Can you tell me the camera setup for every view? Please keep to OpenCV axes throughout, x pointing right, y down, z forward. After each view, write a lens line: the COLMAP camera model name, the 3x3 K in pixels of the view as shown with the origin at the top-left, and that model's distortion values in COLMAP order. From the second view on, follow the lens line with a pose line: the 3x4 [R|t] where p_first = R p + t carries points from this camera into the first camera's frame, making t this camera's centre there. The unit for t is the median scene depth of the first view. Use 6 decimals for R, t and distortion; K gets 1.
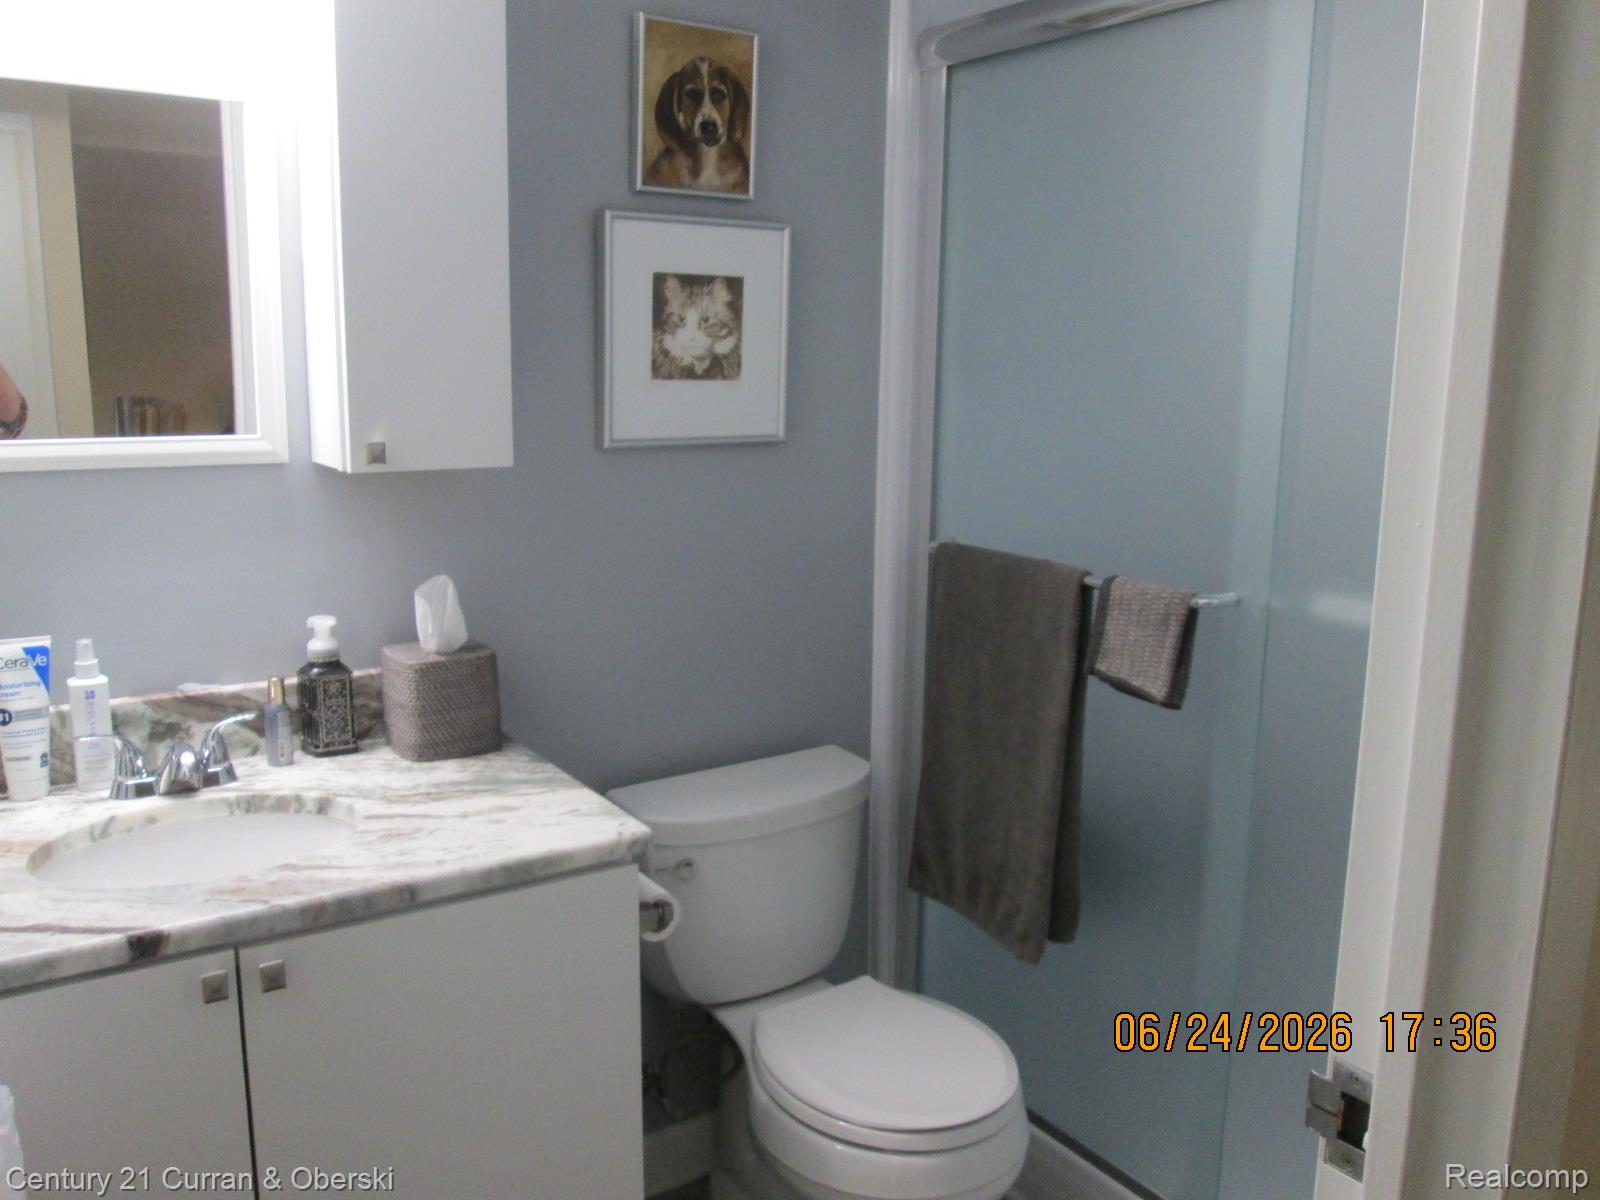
lens RADIAL K [[1317.7, 0, 800.0], [0, 1317.7, 600.0], [0, 0, 1]] dist [-0.058378, 0.025990]
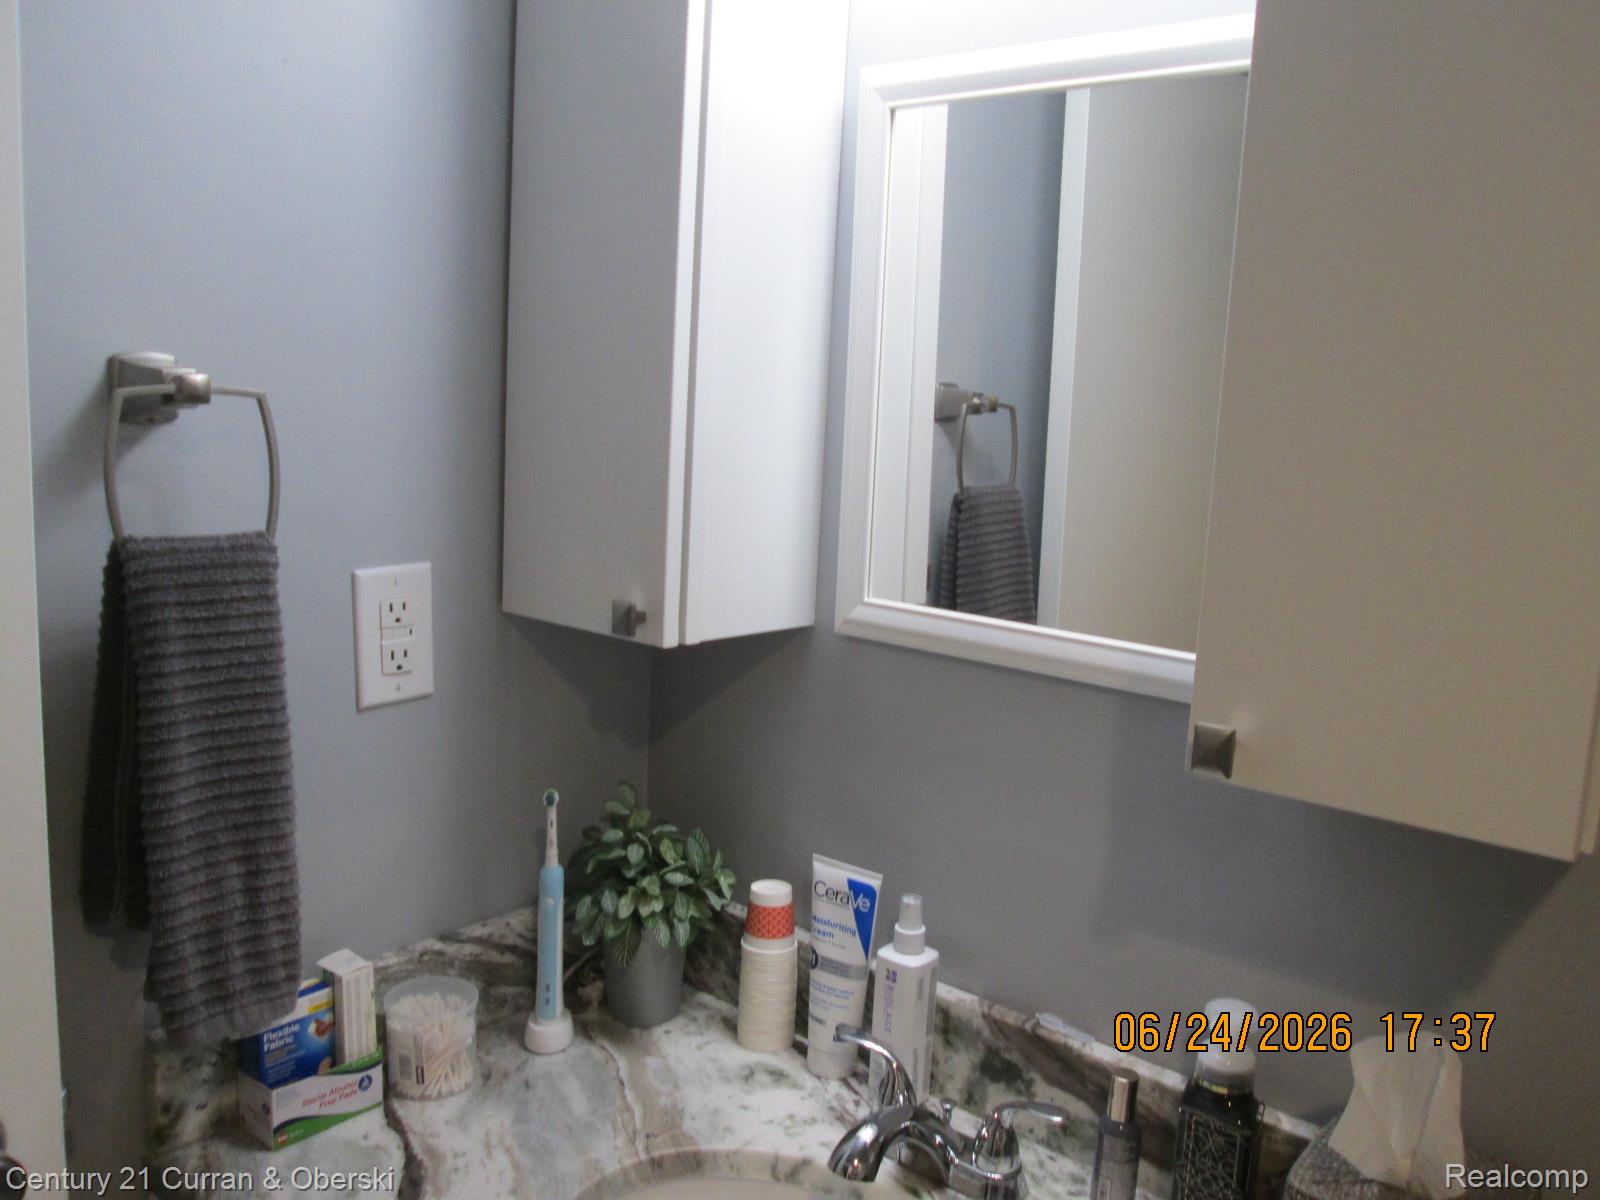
lens RADIAL K [[1317.7, 0, 800.0], [0, 1317.7, 600.0], [0, 0, 1]] dist [-0.058378, 0.025990]
pose [[0.267768, 0.144292, -0.952618, 0.079107], [-0.219462, 0.971866, 0.085520, -0.171084], [0.938156, 0.186164, 0.291901, 0.709837]]
